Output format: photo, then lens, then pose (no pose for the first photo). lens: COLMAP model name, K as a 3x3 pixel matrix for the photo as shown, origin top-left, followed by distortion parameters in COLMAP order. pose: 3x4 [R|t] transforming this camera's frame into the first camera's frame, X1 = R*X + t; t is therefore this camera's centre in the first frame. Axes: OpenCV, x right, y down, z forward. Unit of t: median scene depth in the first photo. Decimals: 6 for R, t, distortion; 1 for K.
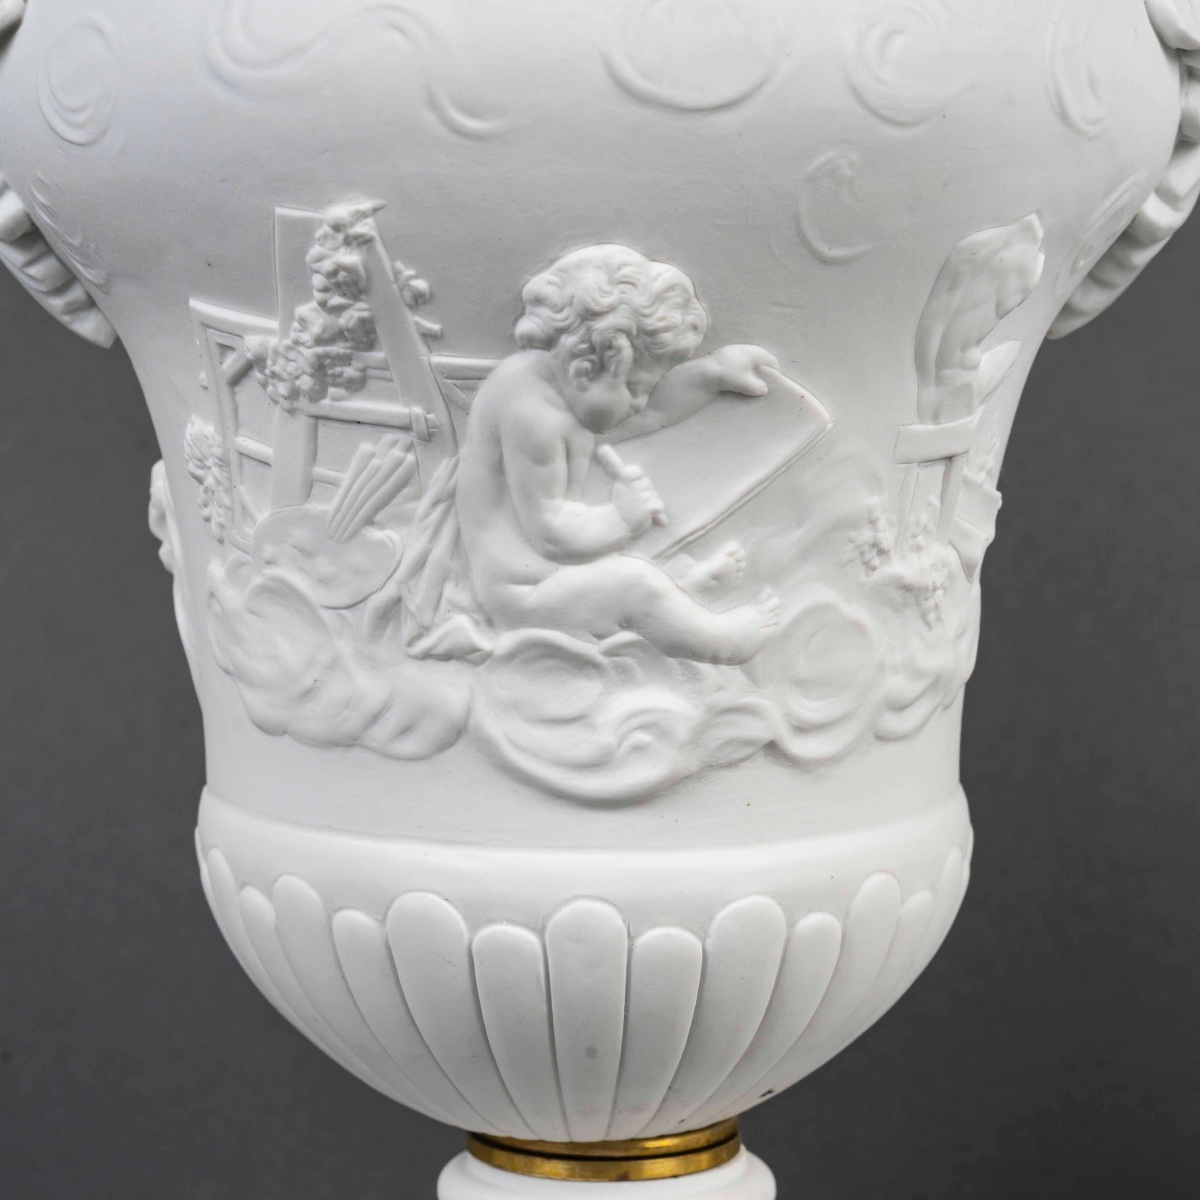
lens RADIAL K [[4064.0, 0, 562.1], [0, 4064.0, 602.3], [0, 0, 1]] dist [0.082747, -1.560222]
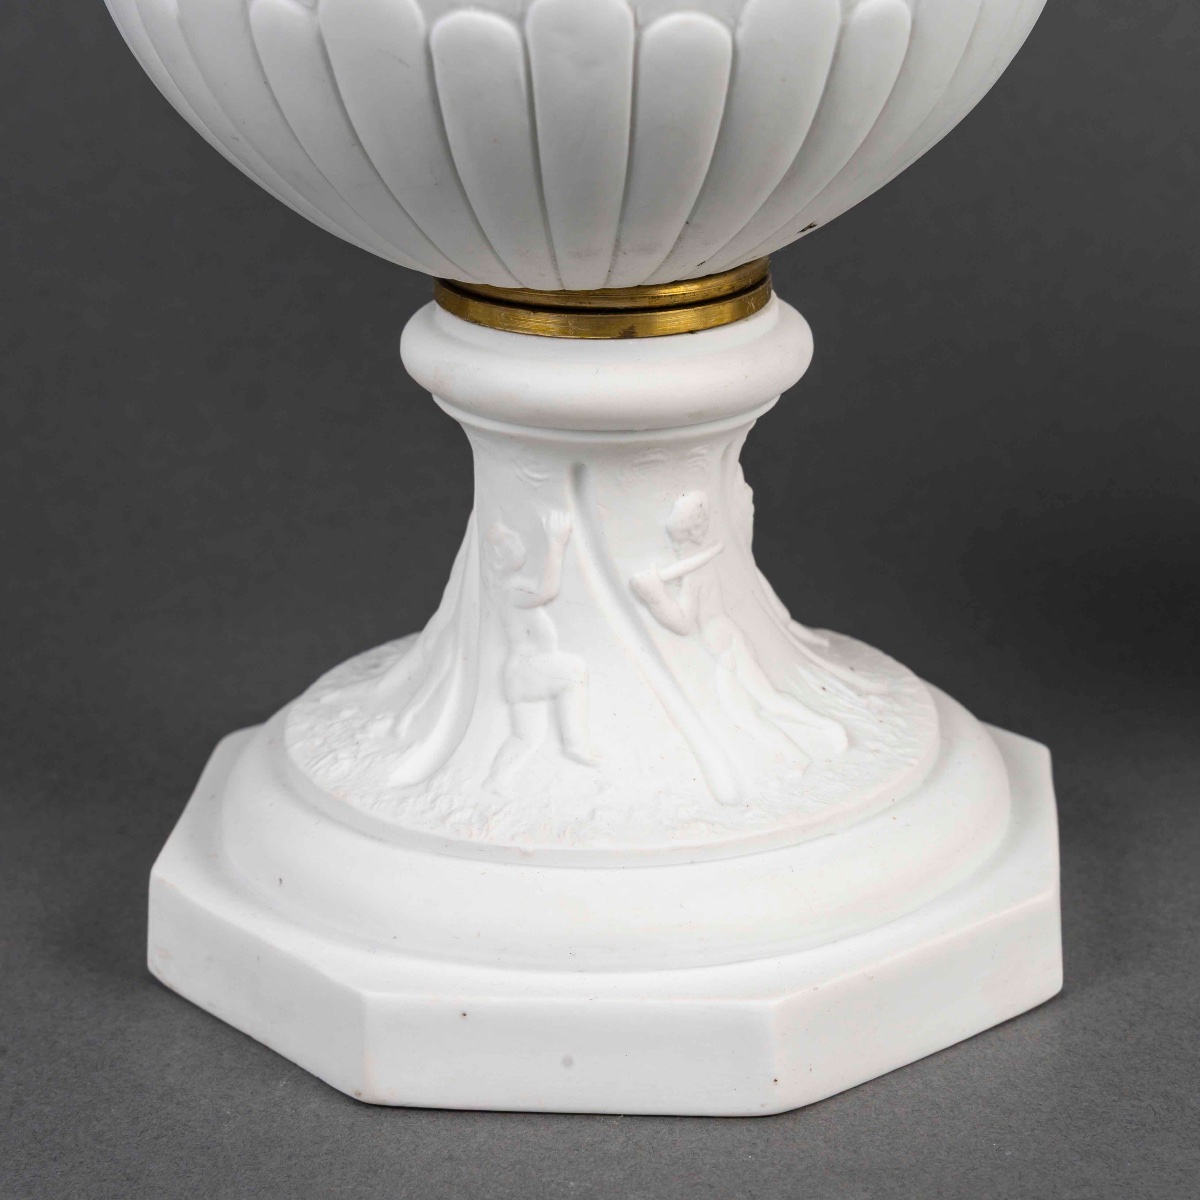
lens RADIAL K [[3528.1, 0, 600.0], [0, 3528.1, 600.0], [0, 0, 1]] dist [0.014019, 1.116720]
pose [[0.999896, -0.009466, 0.010866, 0.001493], [0.006756, 0.973926, 0.226766, 0.036900], [-0.012729, -0.226669, 0.973889, 0.330790]]
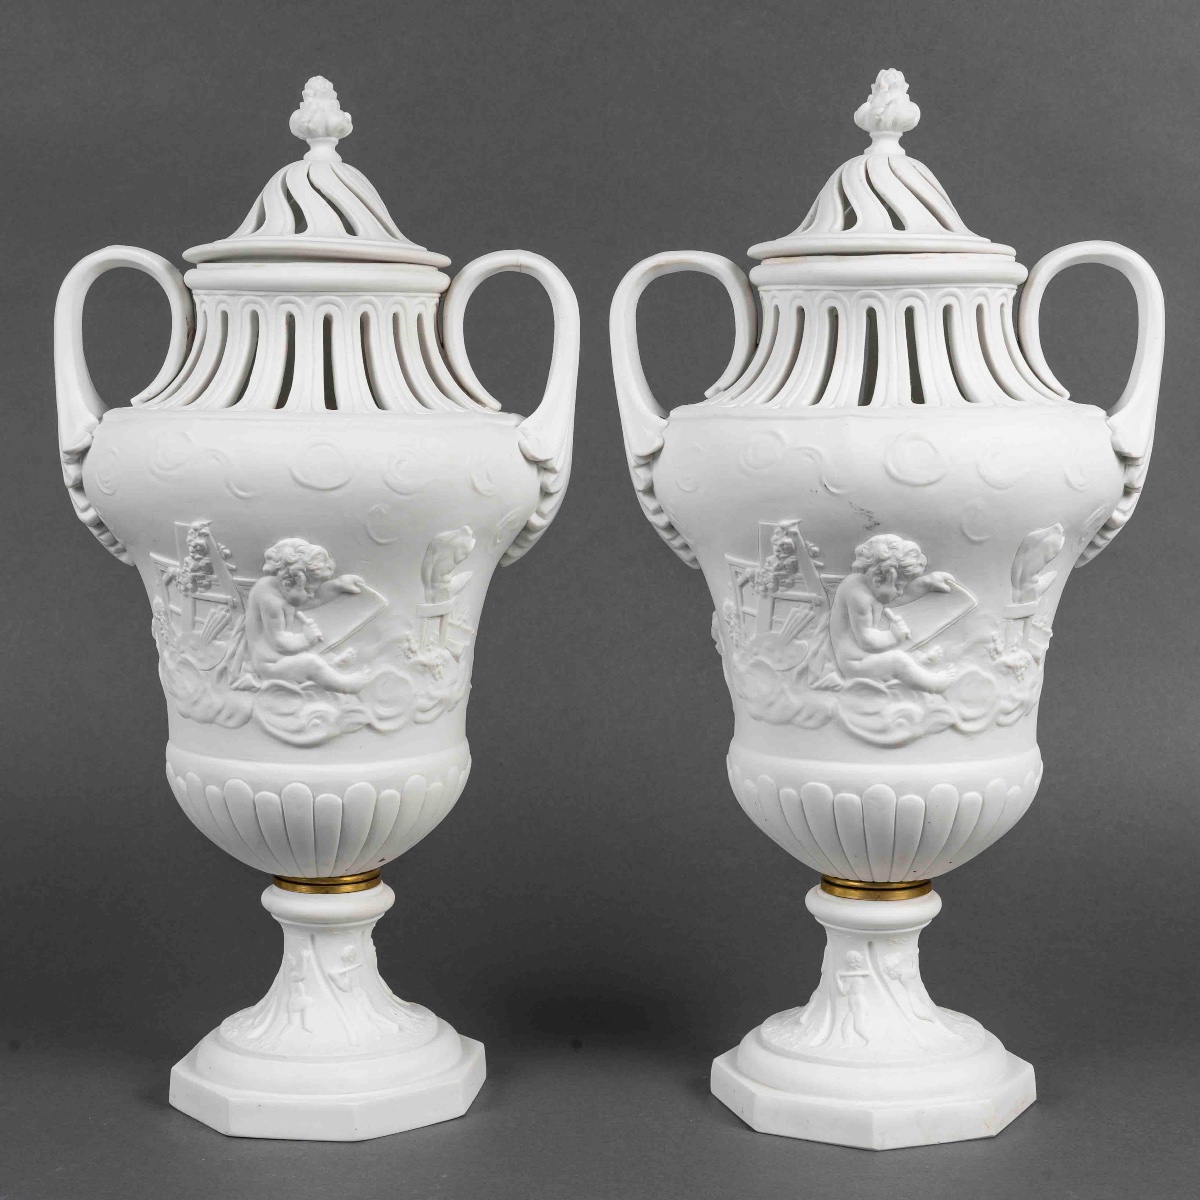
lens RADIAL K [[2350.0, 0, 600.0], [0, 2350.0, 600.0], [0, 0, 1]] dist [-0.000051, 0.030709]
pose [[0.999700, 0.013709, -0.020301, 0.230126], [-0.014008, 0.999795, -0.014646, -0.025312], [0.020097, 0.014926, 0.999687, -0.515394]]
